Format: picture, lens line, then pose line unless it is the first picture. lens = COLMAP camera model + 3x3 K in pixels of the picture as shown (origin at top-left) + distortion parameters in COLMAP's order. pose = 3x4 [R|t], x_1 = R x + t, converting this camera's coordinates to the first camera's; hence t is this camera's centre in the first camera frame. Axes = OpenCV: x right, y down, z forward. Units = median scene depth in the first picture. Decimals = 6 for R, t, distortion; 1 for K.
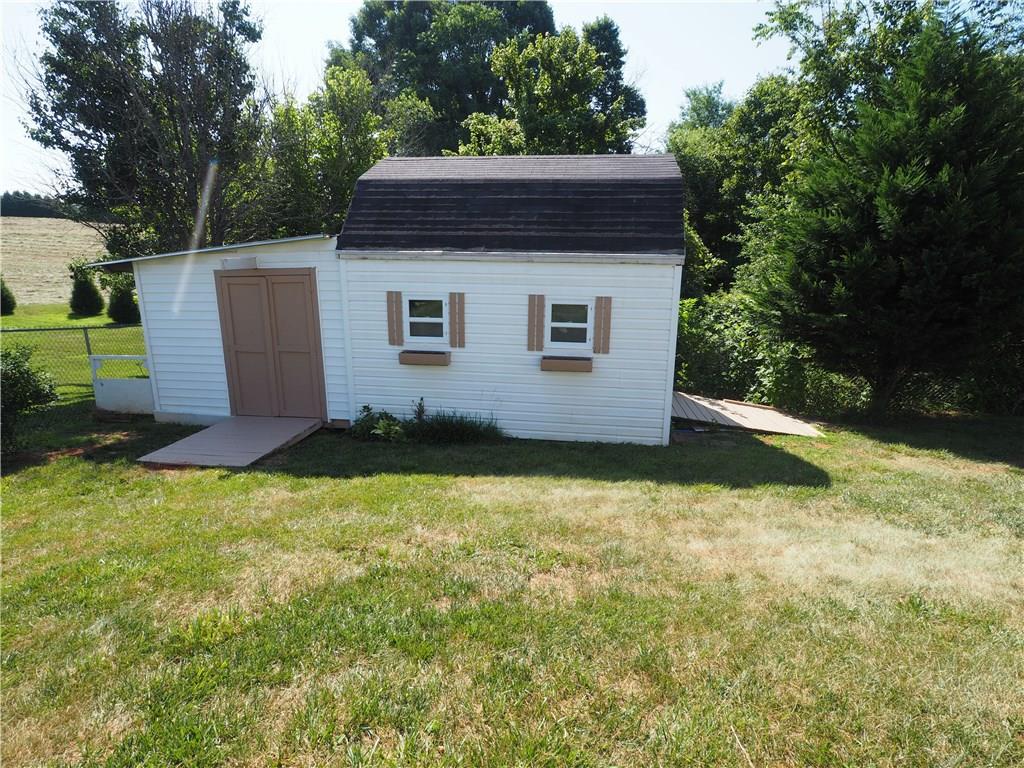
lens RADIAL K [[567.4, 0, 506.8], [0, 567.4, 398.4], [0, 0, 1]] dist [-0.006444, -0.008926]
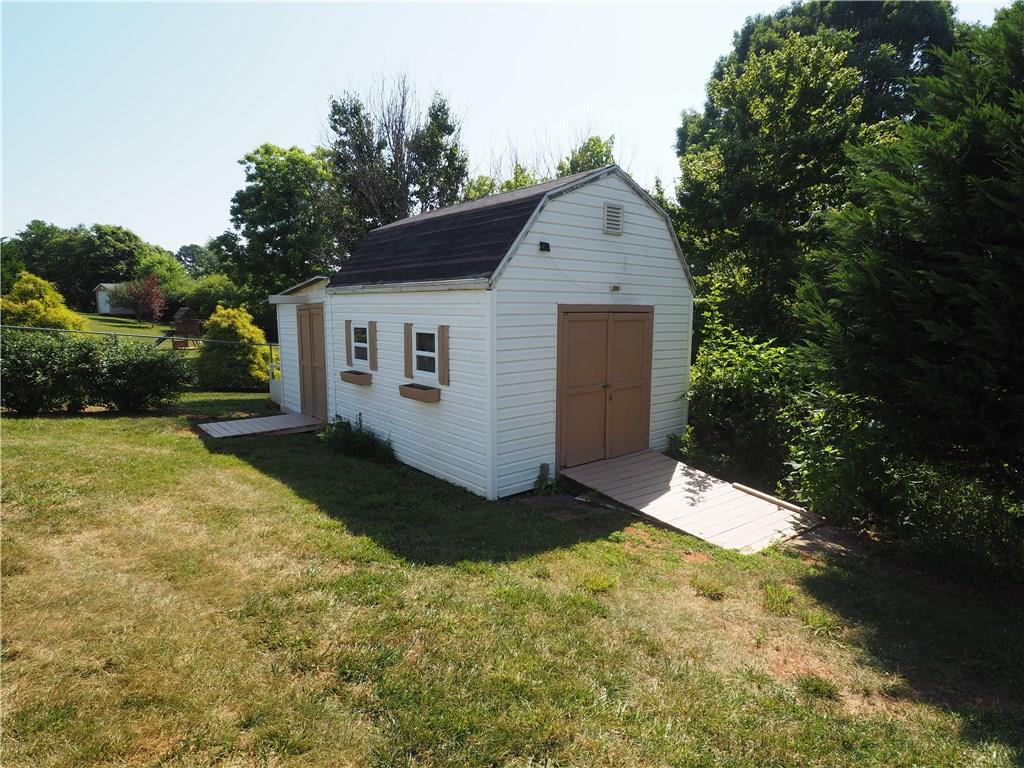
lens RADIAL K [[567.4, 0, 506.8], [0, 567.4, 398.4], [0, 0, 1]] dist [-0.006444, -0.008926]
pose [[0.741211, 0.100940, -0.663639, 0.849227], [-0.169646, 0.984705, -0.039701, -0.036341], [0.649481, 0.142010, 0.746999, 0.351887]]
